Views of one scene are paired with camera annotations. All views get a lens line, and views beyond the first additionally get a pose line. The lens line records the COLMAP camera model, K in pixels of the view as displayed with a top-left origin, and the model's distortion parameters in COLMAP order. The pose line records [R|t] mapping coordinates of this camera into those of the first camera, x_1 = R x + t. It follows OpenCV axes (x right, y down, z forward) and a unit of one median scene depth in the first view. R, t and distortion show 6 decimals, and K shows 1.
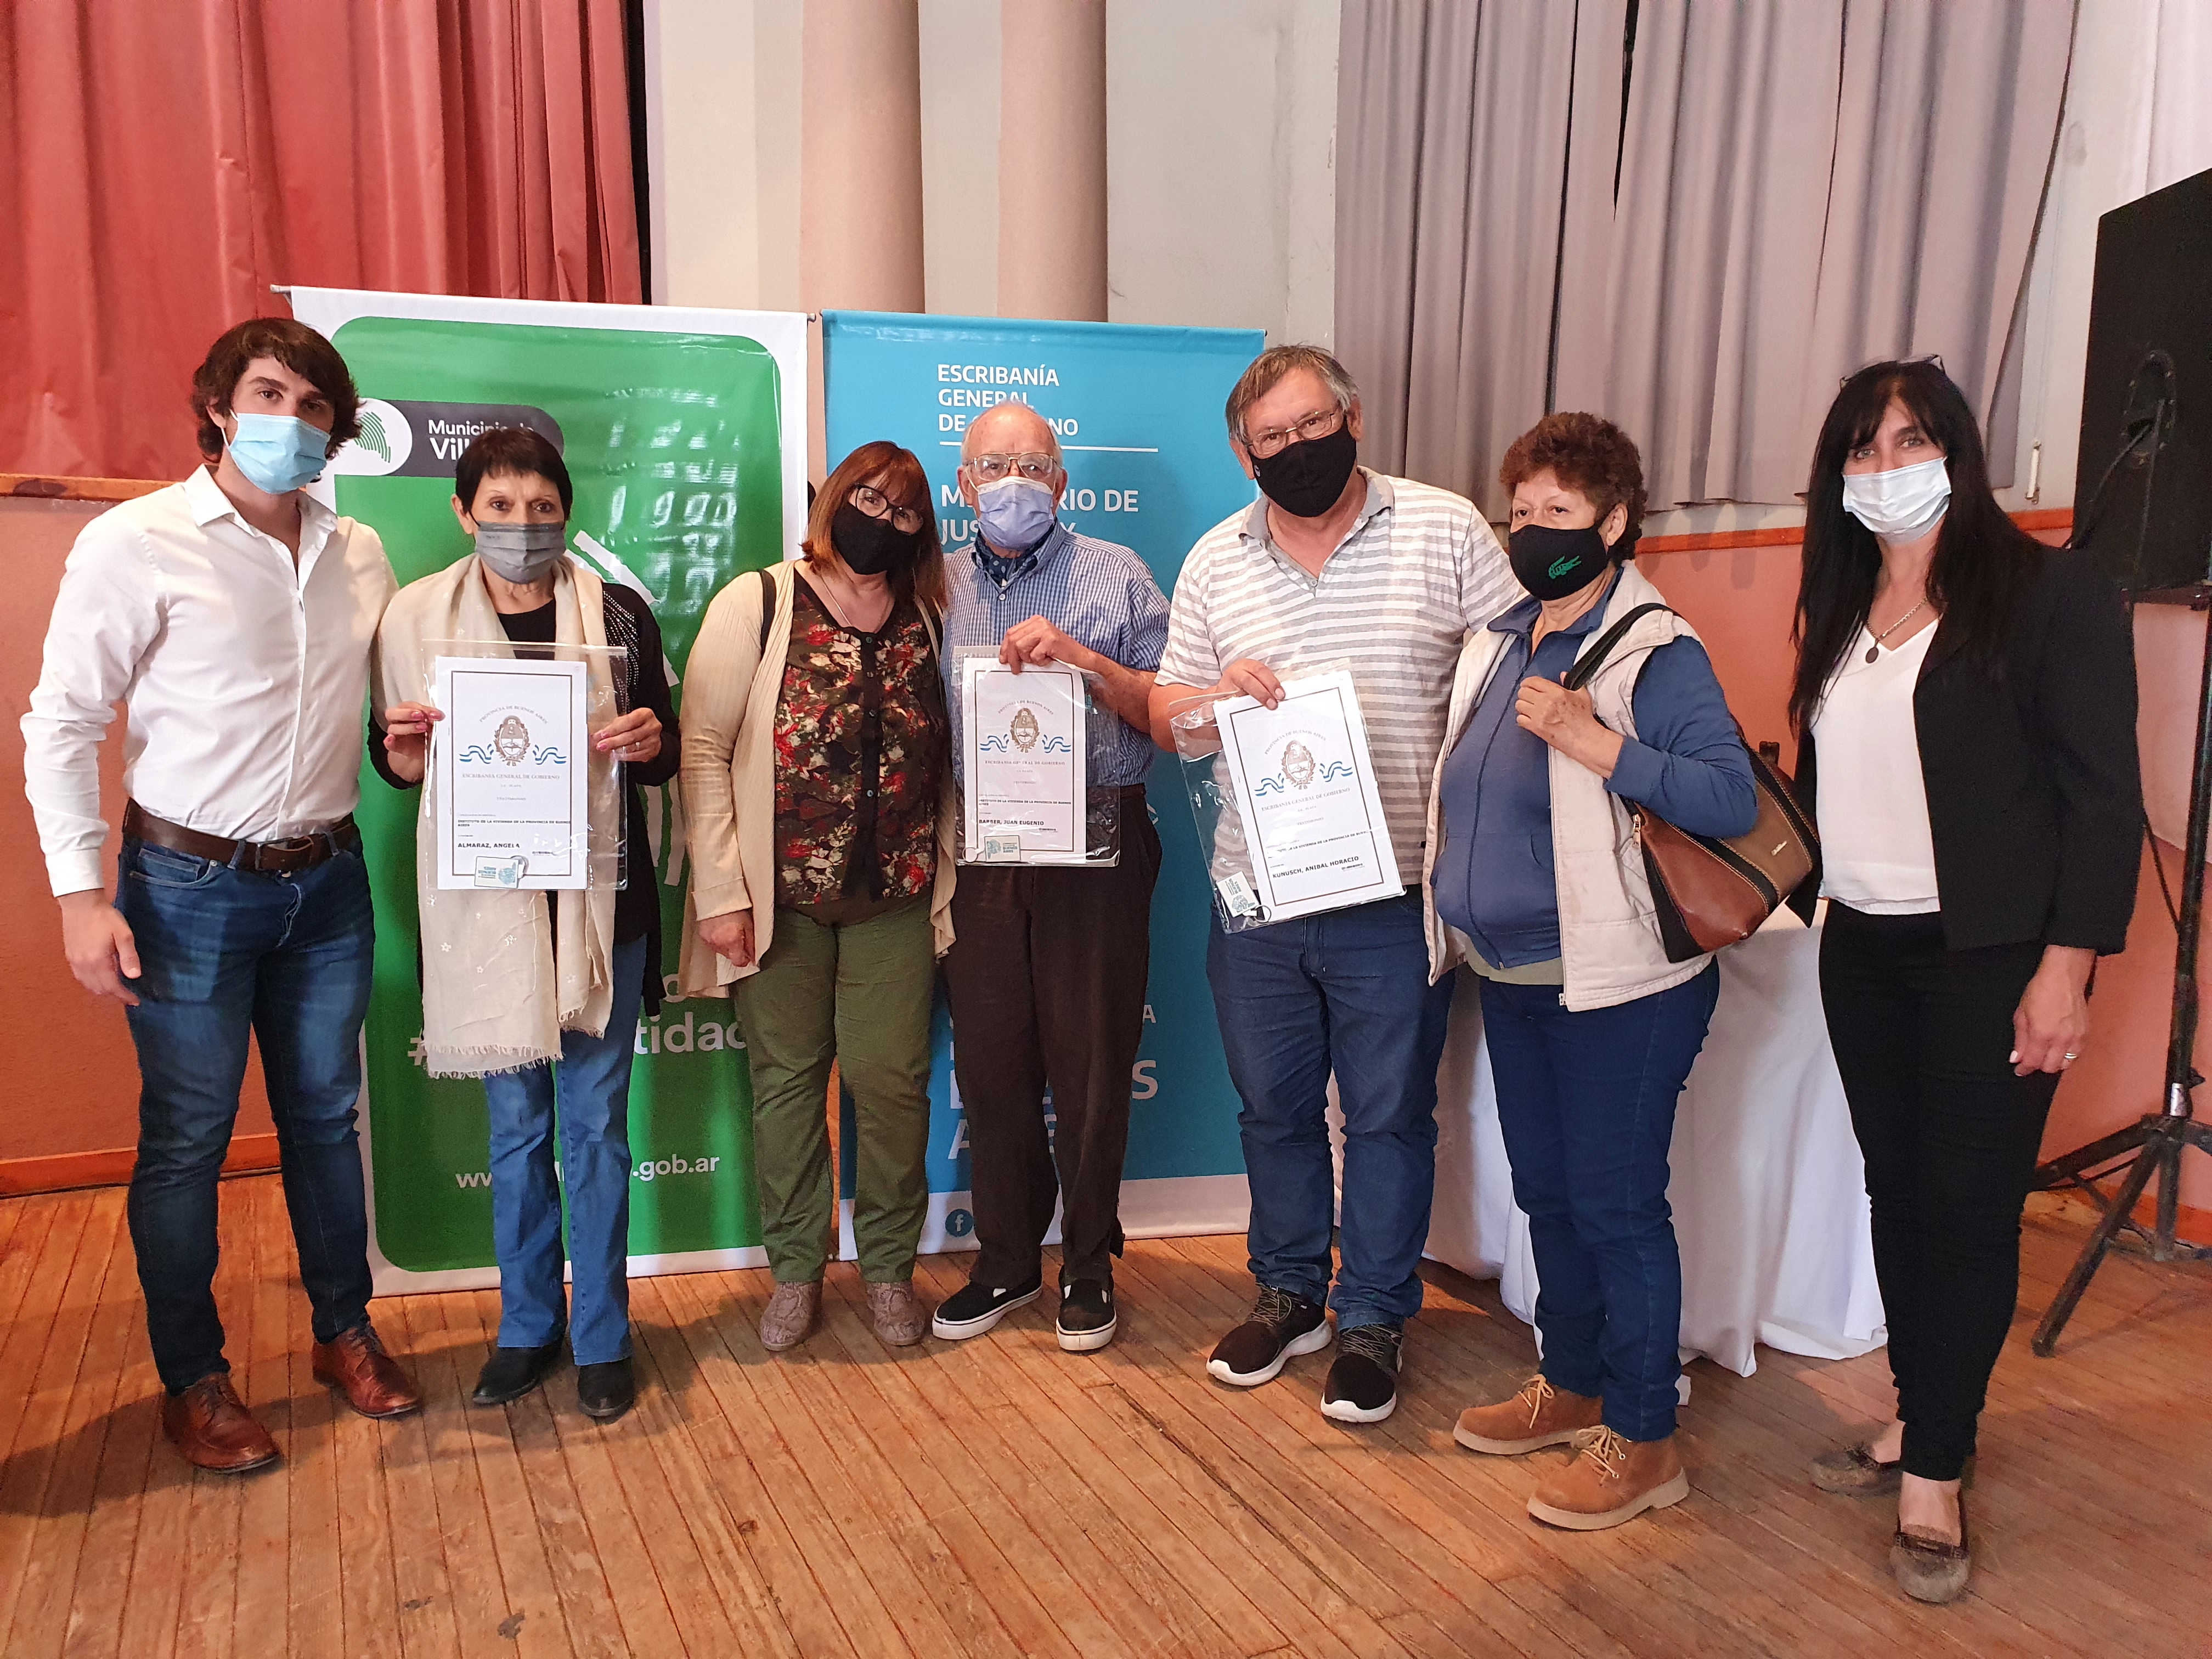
lens RADIAL K [[1728.1, 0, 1104.9], [0, 1728.1, 861.4], [0, 0, 1]] dist [-0.004172, 0.066057]
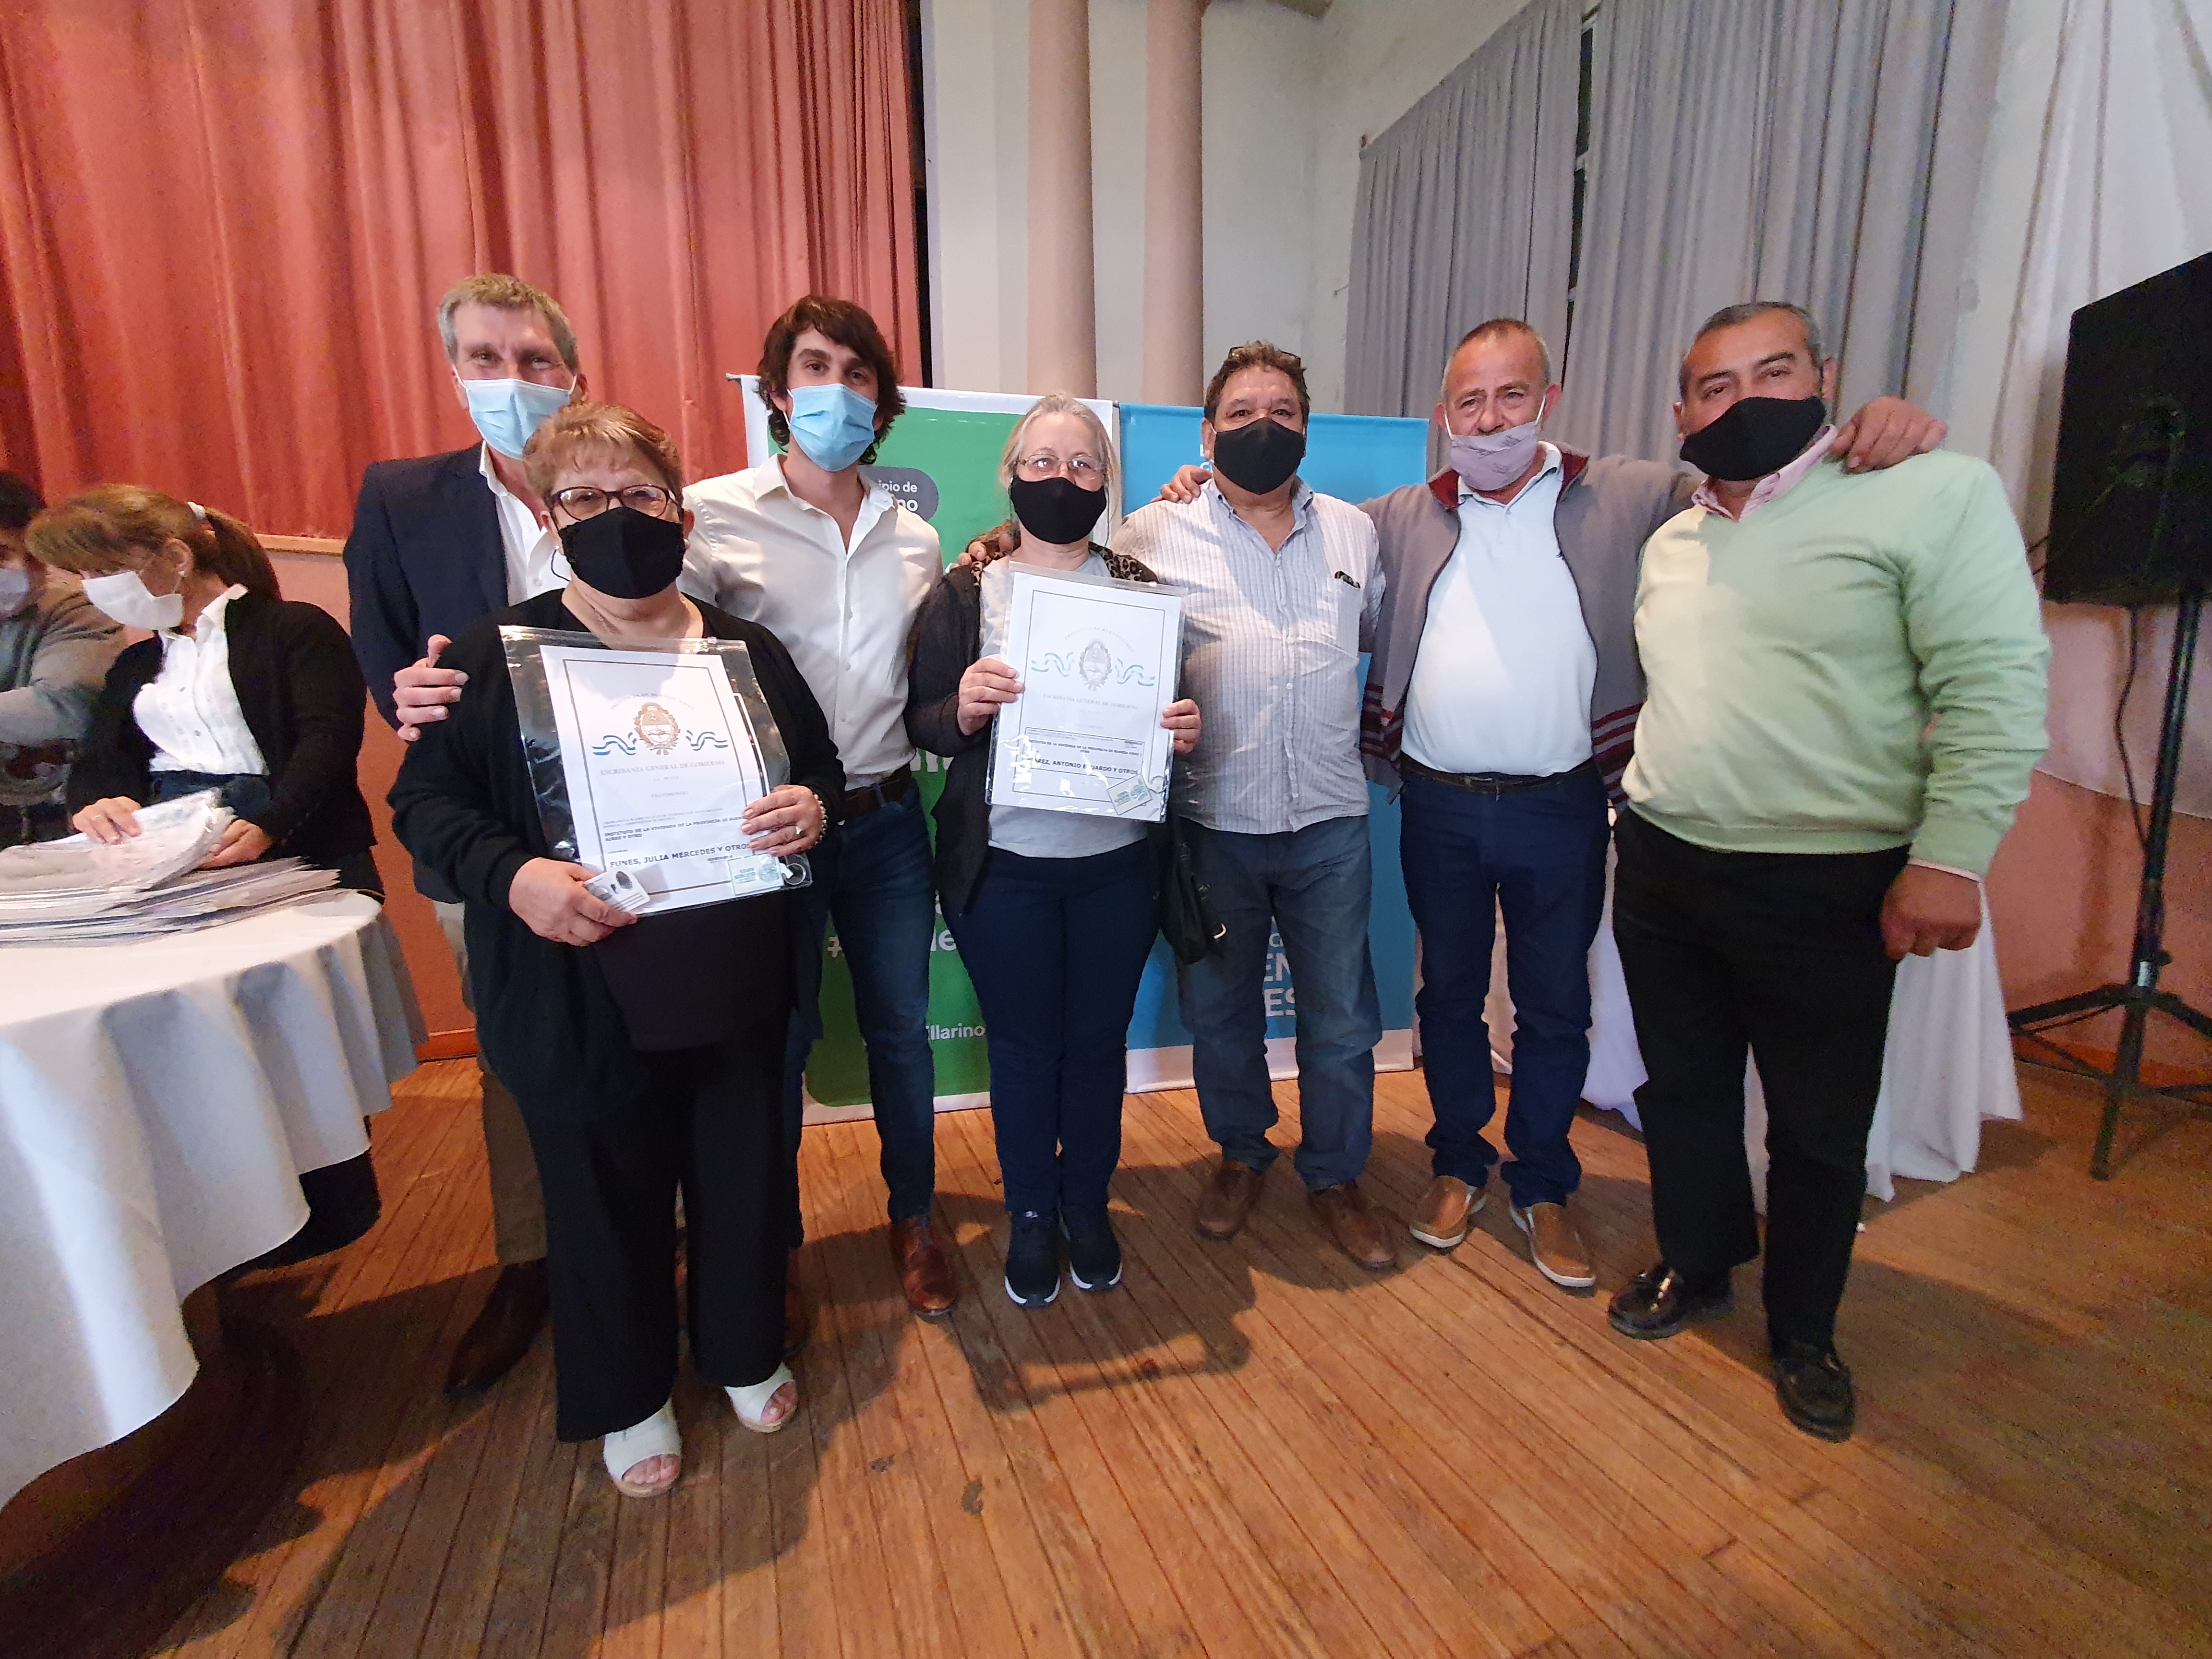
lens RADIAL K [[875.3, 0, 1095.4], [0, 875.3, 828.6], [0, 0, 1]] dist [0.012099, 0.000080]
pose [[0.999438, -0.011877, -0.031347, -0.224897], [0.011708, 0.999916, -0.005577, 0.029149], [0.031411, 0.005207, 0.999493, 0.420776]]
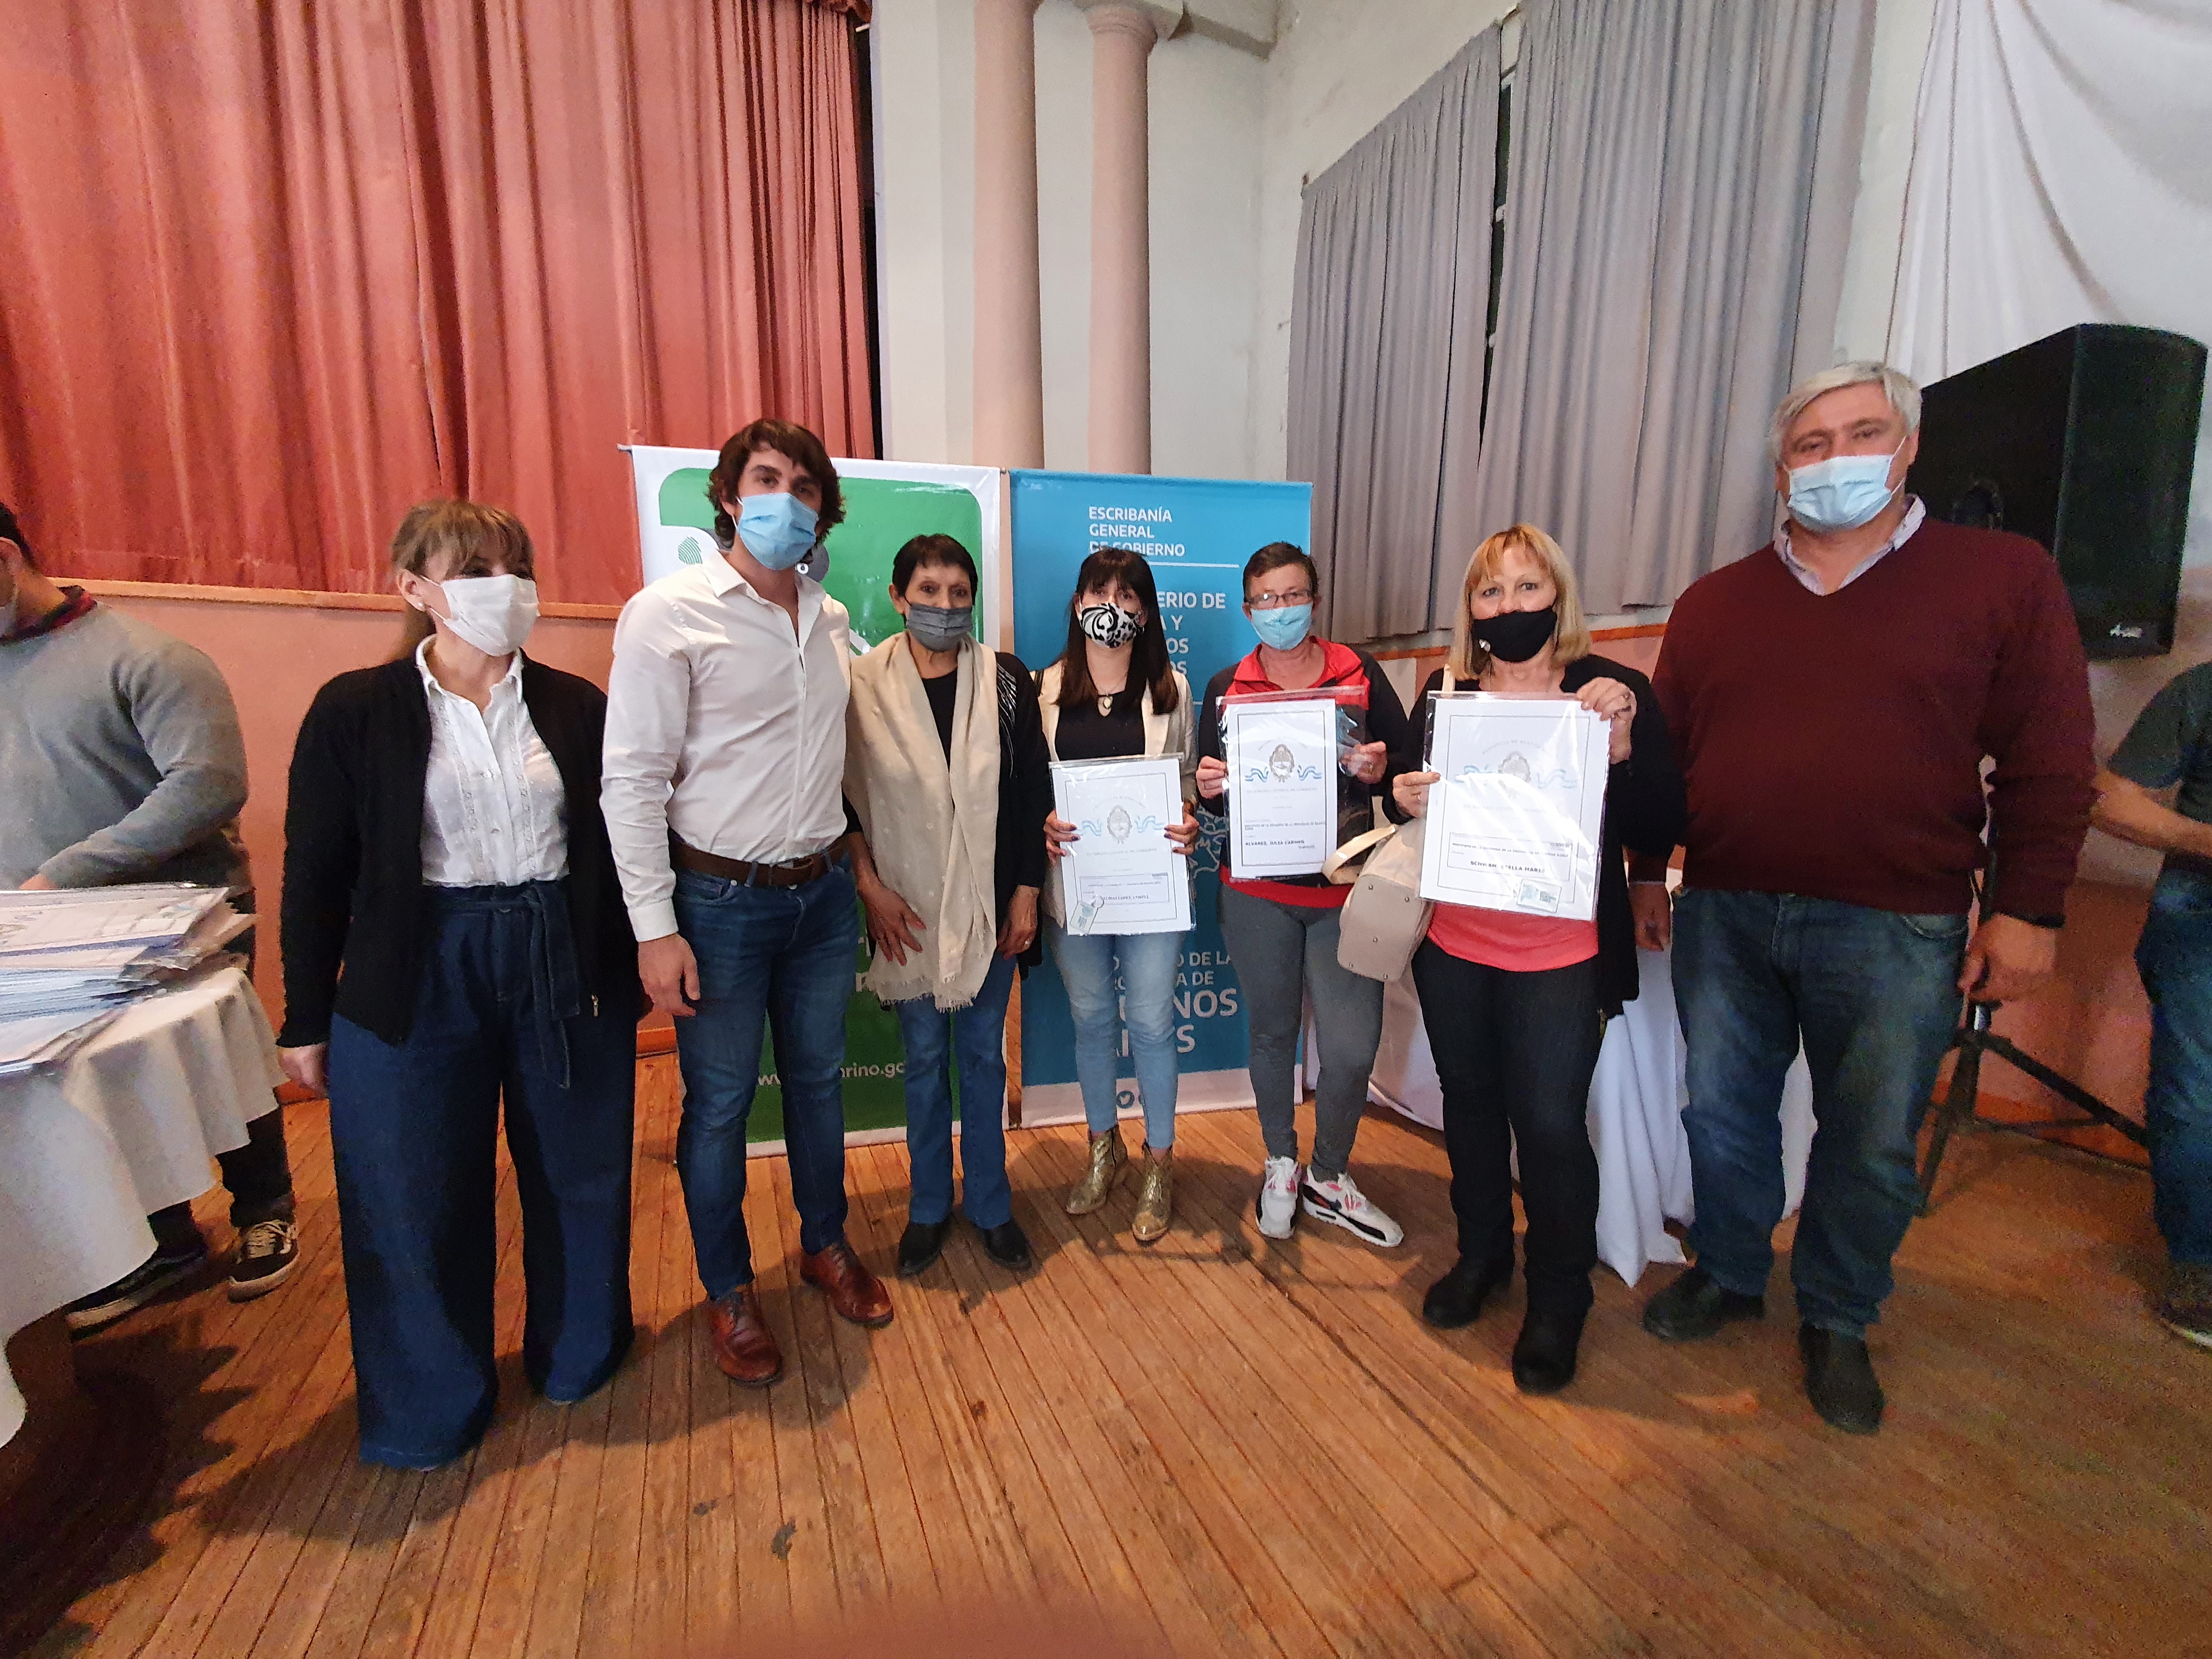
lens RADIAL K [[875.3, 0, 1095.4], [0, 875.3, 828.6], [0, 0, 1]] dist [0.012099, 0.000080]
pose [[0.999822, -0.007247, -0.017430, -0.112699], [0.007120, 0.999948, -0.007369, -0.021470], [0.017483, 0.007244, 0.999821, 0.384833]]
